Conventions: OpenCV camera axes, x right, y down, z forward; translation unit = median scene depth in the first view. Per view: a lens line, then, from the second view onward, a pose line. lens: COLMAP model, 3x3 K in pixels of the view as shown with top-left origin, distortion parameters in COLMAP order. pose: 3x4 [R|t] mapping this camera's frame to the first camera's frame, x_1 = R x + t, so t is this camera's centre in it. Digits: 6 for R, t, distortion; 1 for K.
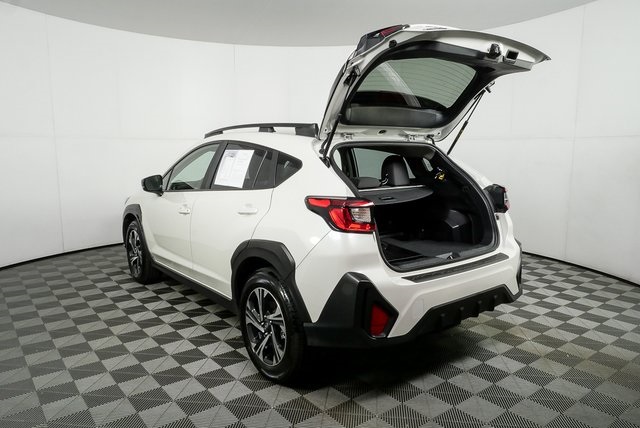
lens RADIAL K [[462.2, 0, 320.0], [0, 462.2, 214.0], [0, 0, 1]] dist [-0.032194, 0.032498]
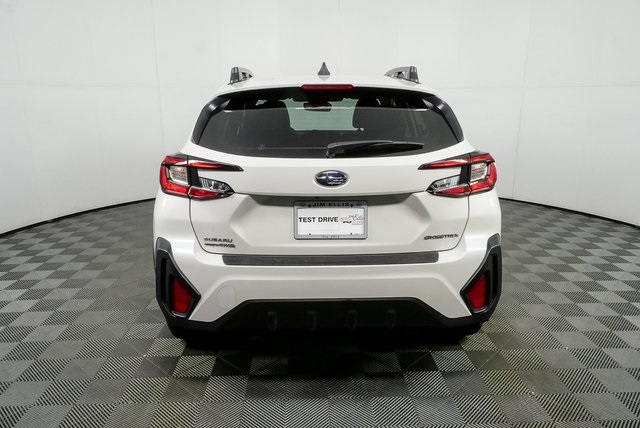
lens RADIAL K [[462.2, 0, 320.0], [0, 462.2, 214.0], [0, 0, 1]] dist [-0.032194, 0.032498]
pose [[0.807416, 0.137332, -0.573777, 0.640329], [-0.073094, 0.988323, 0.133694, -0.047697], [0.585437, -0.066007, 0.808026, 0.358799]]
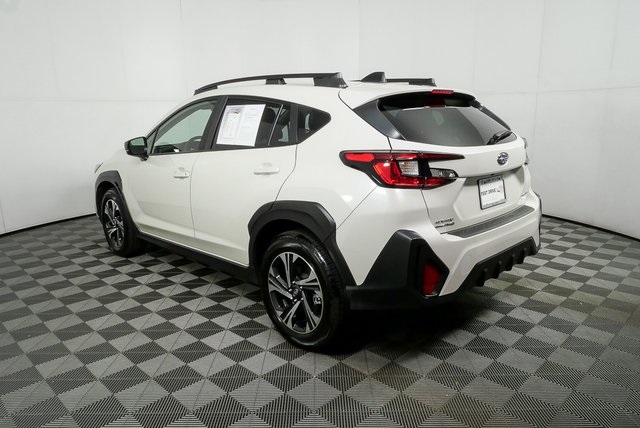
lens RADIAL K [[462.2, 0, 320.0], [0, 462.2, 214.0], [0, 0, 1]] dist [-0.032194, 0.032498]
pose [[0.992630, -0.042115, 0.113627, -0.158100], [0.033498, 0.996491, 0.076701, 0.012703], [-0.116459, -0.072329, 0.990558, 0.070167]]
